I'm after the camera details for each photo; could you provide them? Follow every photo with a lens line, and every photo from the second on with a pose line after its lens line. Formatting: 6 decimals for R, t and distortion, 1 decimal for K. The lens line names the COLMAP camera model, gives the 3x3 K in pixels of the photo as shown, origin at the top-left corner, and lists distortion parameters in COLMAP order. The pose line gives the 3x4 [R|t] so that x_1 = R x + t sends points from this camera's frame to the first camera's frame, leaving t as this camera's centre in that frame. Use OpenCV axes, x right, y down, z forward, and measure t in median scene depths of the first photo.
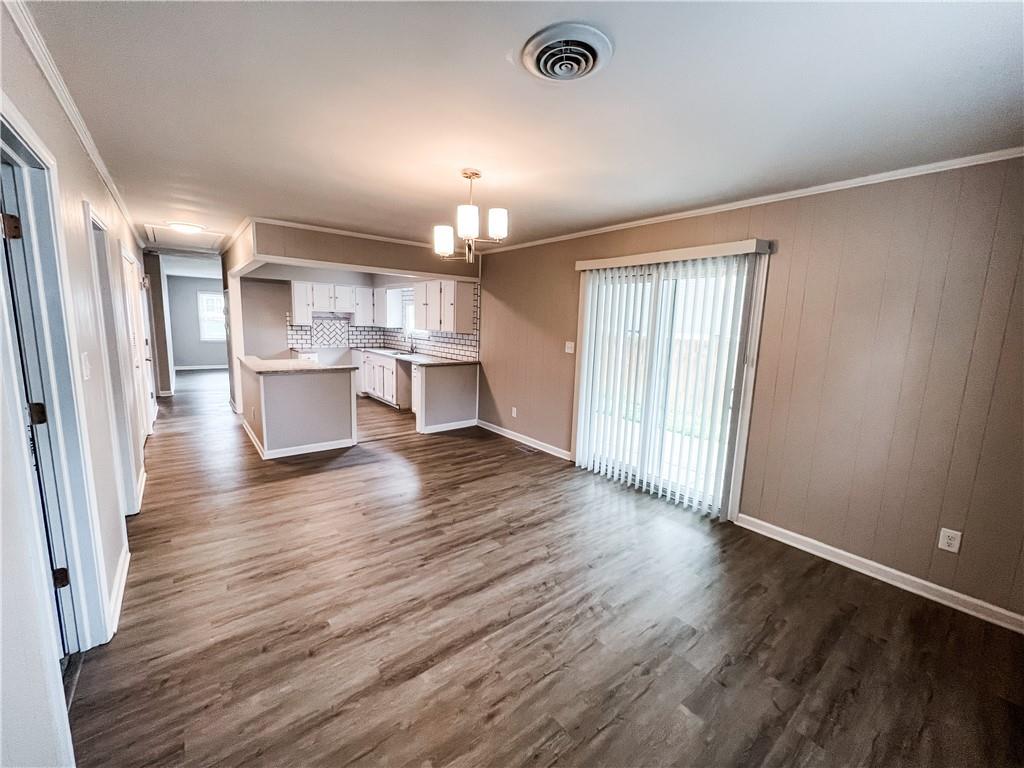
lens RADIAL K [[411.4, 0, 511.7], [0, 411.4, 382.3], [0, 0, 1]] dist [-0.000120, 0.000365]
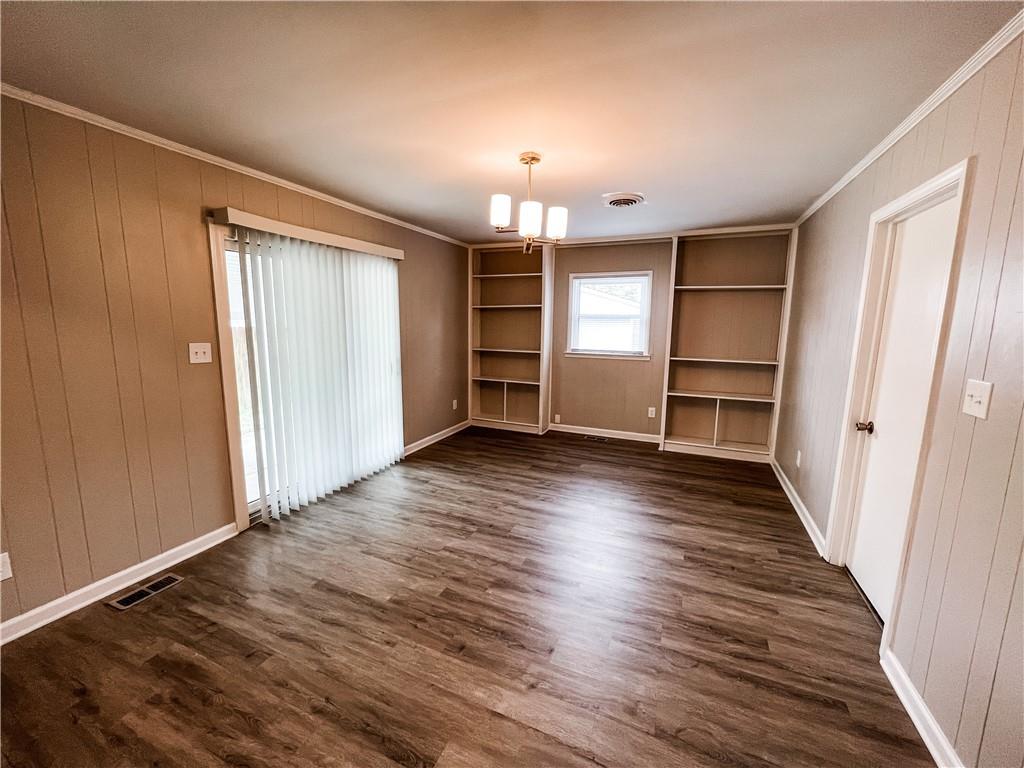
lens RADIAL K [[410.2, 0, 511.3], [0, 410.2, 381.2], [0, 0, 1]] dist [0.000258, 0.000471]
pose [[-0.466070, -0.169746, 0.868312, -0.514054], [0.101094, 0.964778, 0.242866, -0.130890], [-0.878953, 0.200974, -0.432494, 0.812898]]
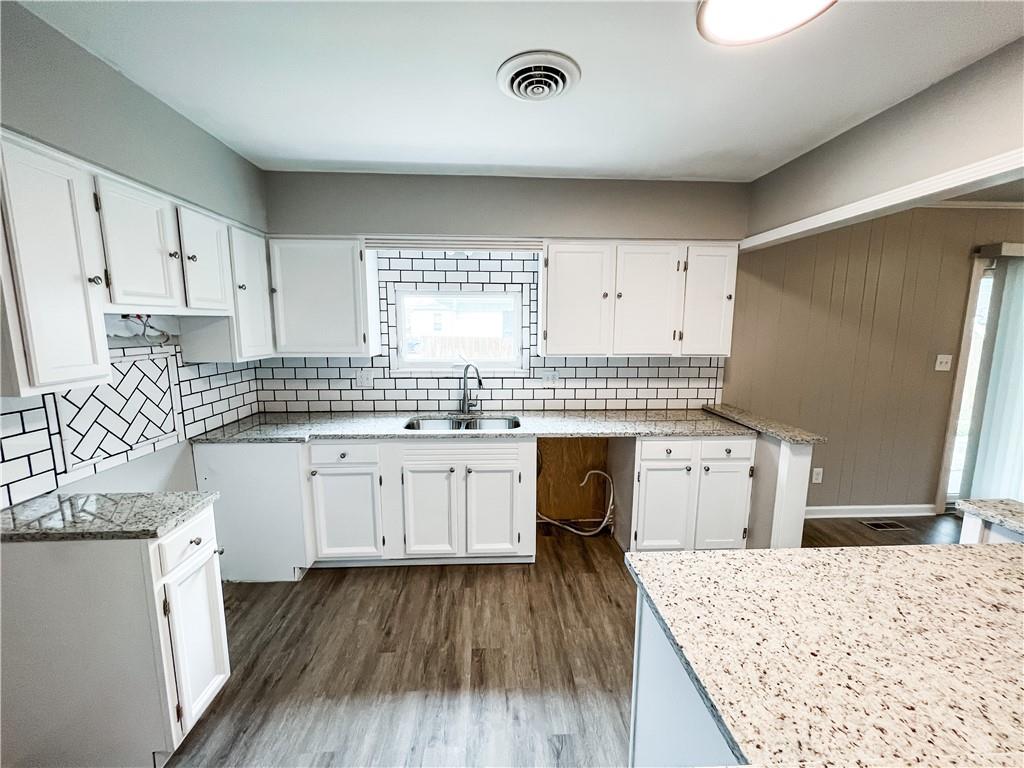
lens RADIAL K [[410.2, 0, 511.3], [0, 410.2, 381.2], [0, 0, 1]] dist [0.000258, 0.000471]
pose [[0.586147, -0.141833, 0.797694, -0.809225], [0.134855, 0.987903, 0.076561, -0.193912], [-0.798903, 0.062697, 0.598183, 1.090260]]
